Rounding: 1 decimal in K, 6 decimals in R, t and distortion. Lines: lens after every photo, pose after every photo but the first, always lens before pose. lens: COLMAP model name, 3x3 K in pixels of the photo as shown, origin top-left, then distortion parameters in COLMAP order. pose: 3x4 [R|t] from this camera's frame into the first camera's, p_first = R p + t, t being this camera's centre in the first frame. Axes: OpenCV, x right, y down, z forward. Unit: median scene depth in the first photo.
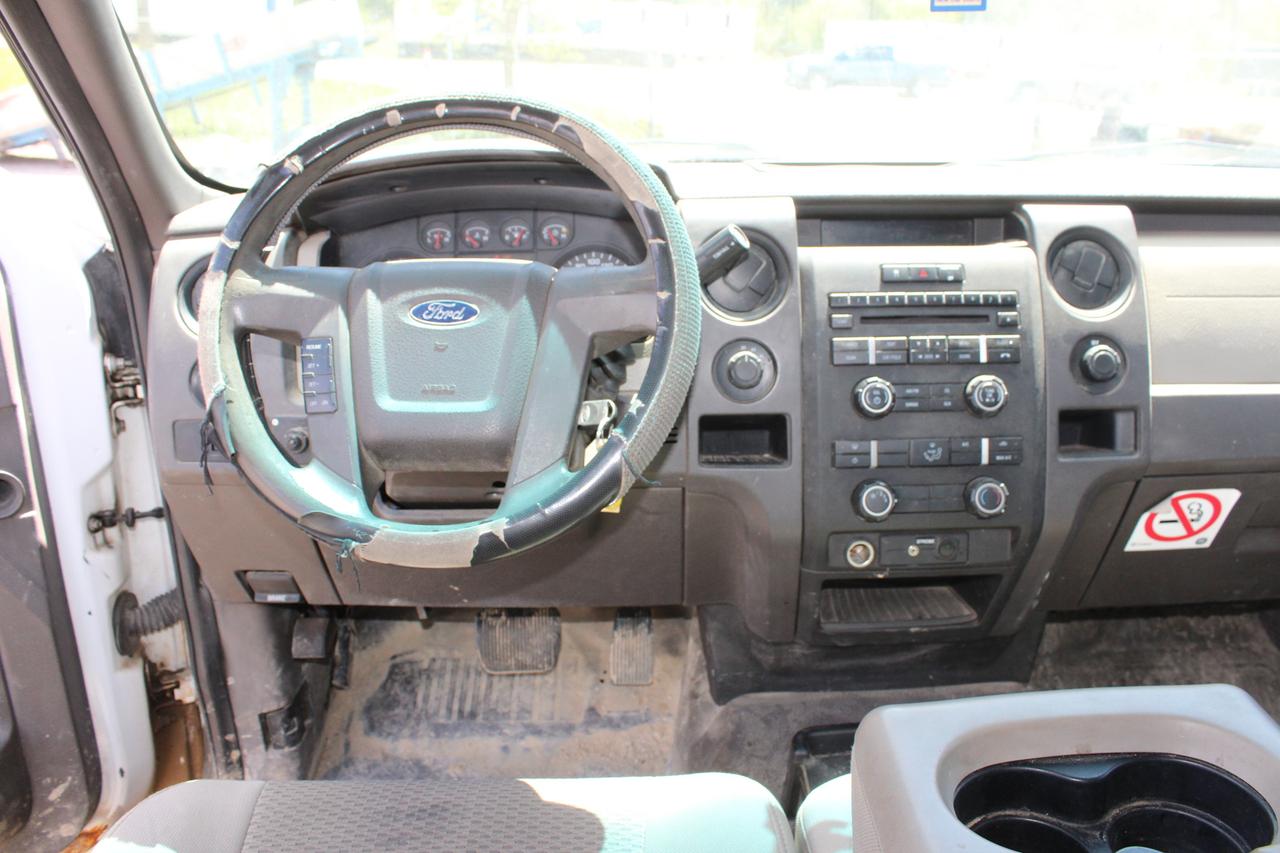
lens RADIAL K [[1063.8, 0, 643.0], [0, 1063.8, 382.4], [0, 0, 1]] dist [-0.166738, 0.132697]
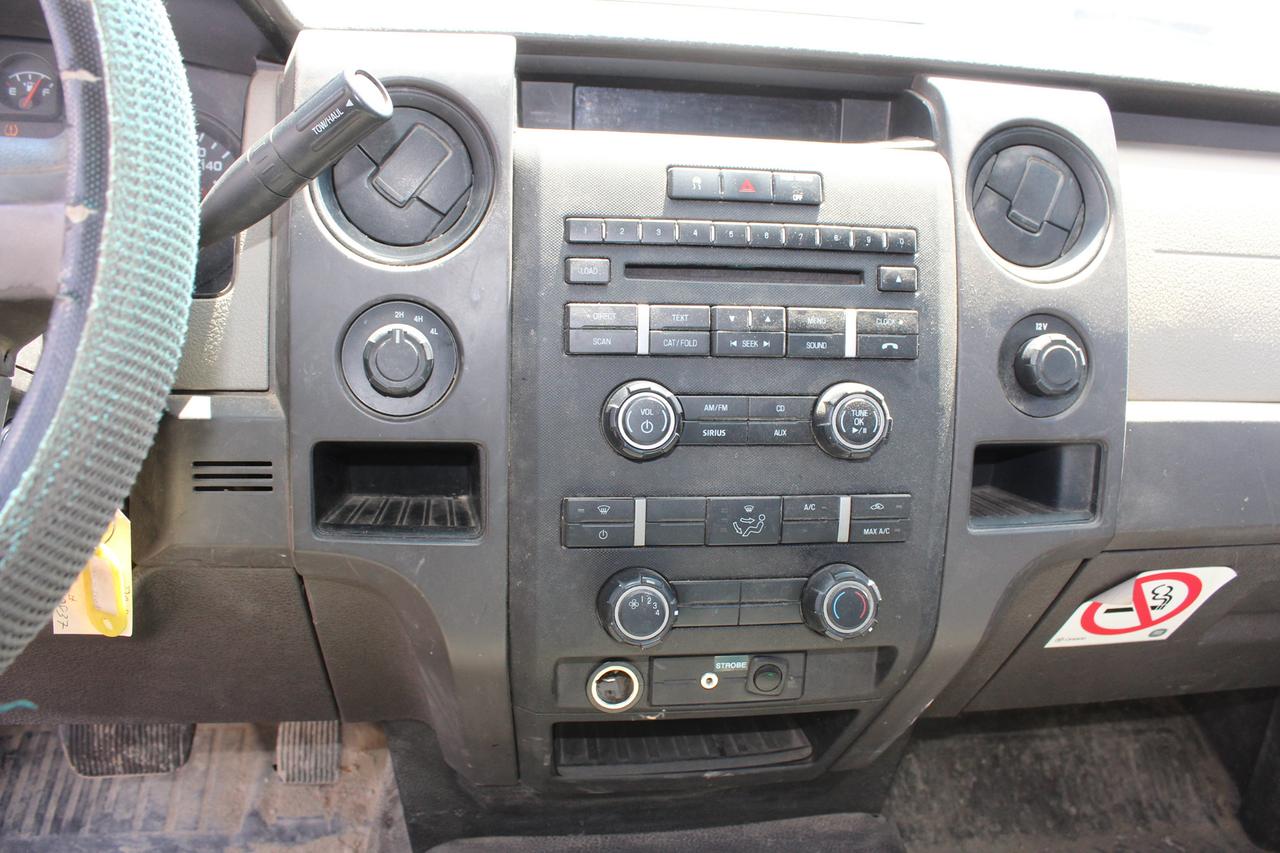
lens RADIAL K [[1075.8, 0, 643.1], [0, 1075.8, 392.7], [0, 0, 1]] dist [-0.167222, 0.159172]
pose [[0.987512, 0.024396, 0.155641, 0.130685], [-0.037445, 0.995973, 0.081464, -0.040914], [-0.153027, -0.086274, 0.984449, 0.457933]]
